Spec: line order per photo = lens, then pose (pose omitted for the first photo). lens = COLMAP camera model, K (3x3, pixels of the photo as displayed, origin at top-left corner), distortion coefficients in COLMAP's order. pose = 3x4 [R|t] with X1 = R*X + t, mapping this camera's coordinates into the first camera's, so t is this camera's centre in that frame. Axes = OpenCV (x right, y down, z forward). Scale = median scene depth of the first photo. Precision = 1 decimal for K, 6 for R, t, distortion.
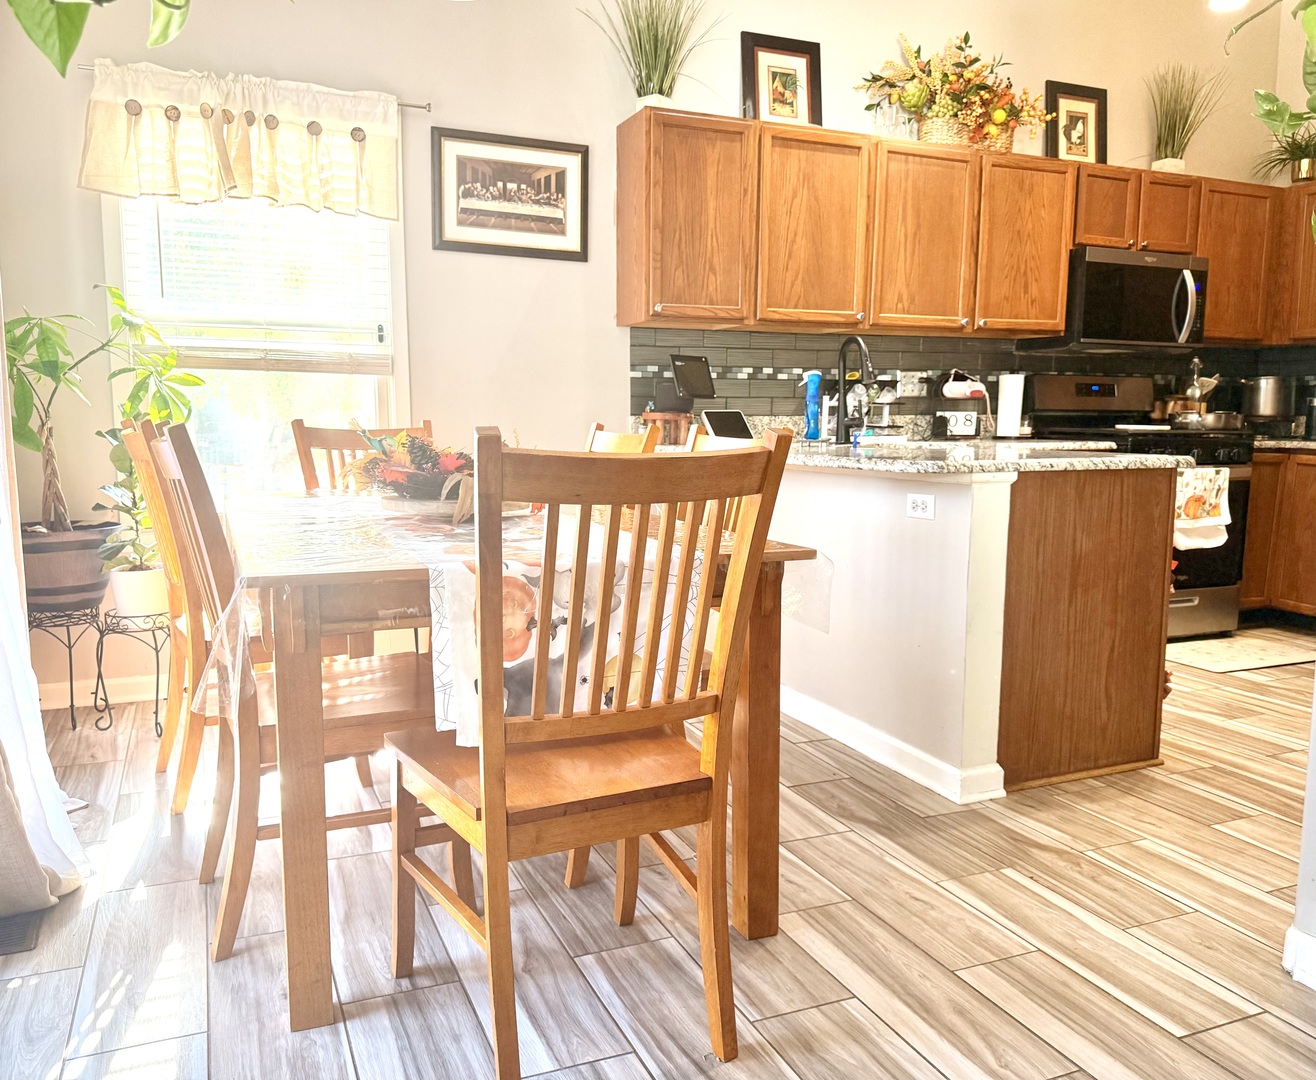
lens RADIAL K [[1044.6, 0, 624.1], [0, 1044.6, 535.7], [0, 0, 1]] dist [0.047517, -0.074755]
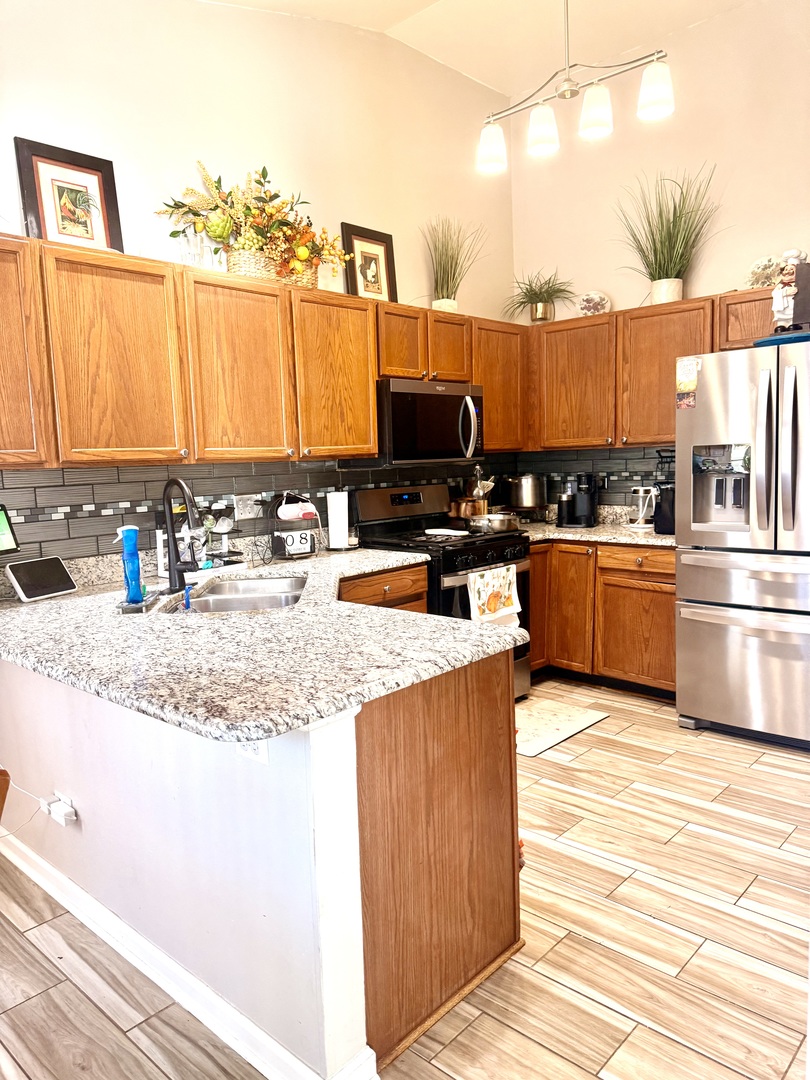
lens RADIAL K [[763.4, 0, 399.2], [0, 763.4, 544.8], [0, 0, 1]] dist [0.125937, -0.234705]
pose [[0.906987, -0.086004, 0.412284, 0.101264], [0.089323, 0.995939, 0.011253, -0.109999], [-0.411578, 0.026620, 0.910986, 0.267777]]
